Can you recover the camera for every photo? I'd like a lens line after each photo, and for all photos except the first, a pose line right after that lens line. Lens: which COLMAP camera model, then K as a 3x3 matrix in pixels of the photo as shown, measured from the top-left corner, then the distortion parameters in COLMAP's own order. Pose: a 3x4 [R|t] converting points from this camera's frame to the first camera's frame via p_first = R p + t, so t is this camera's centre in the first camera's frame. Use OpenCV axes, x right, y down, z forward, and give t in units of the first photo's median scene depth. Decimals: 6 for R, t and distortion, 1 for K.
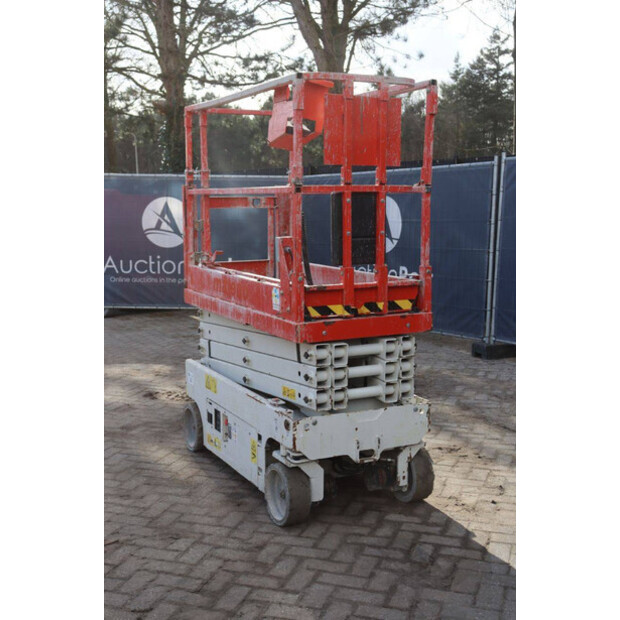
lens RADIAL K [[820.1, 0, 310.0], [0, 820.1, 310.0], [0, 0, 1]] dist [0.016867, 0.033662]
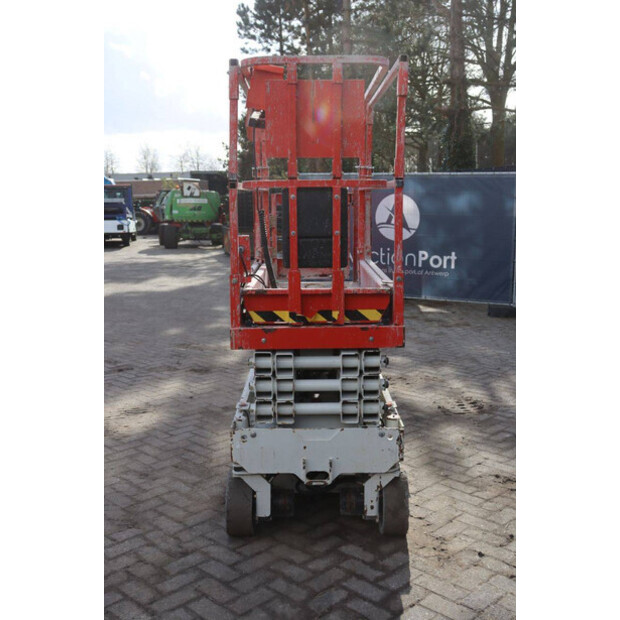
lens RADIAL K [[719.3, 0, 310.0], [0, 719.3, 310.0], [0, 0, 1]] dist [-0.018457, 0.002587]
pose [[0.897645, 0.063749, -0.436084, 0.401385], [-0.053463, 0.997927, 0.035832, -0.036928], [0.437465, -0.008850, 0.899192, 0.282424]]
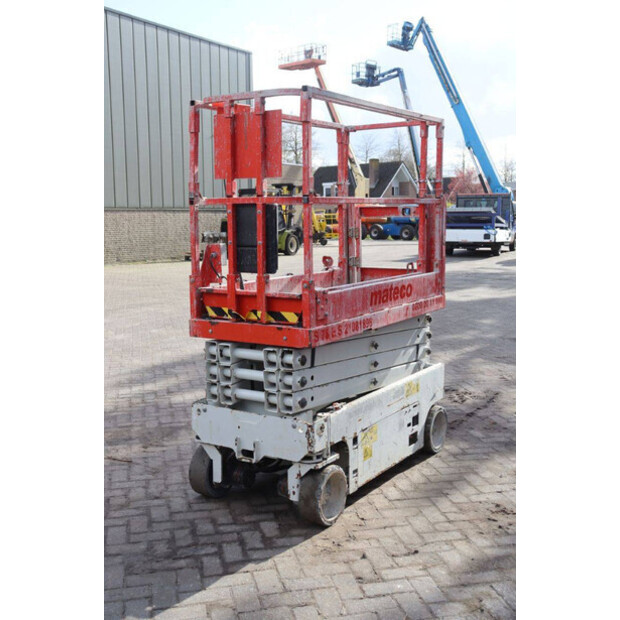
lens RADIAL K [[757.0, 0, 310.0], [0, 757.0, 310.0], [0, 0, 1]] dist [0.003072, -0.012829]
pose [[0.513364, 0.110018, -0.851089, 0.918805], [-0.105514, 0.992315, 0.064630, -0.078049], [0.851659, 0.056623, 0.521028, 0.559302]]
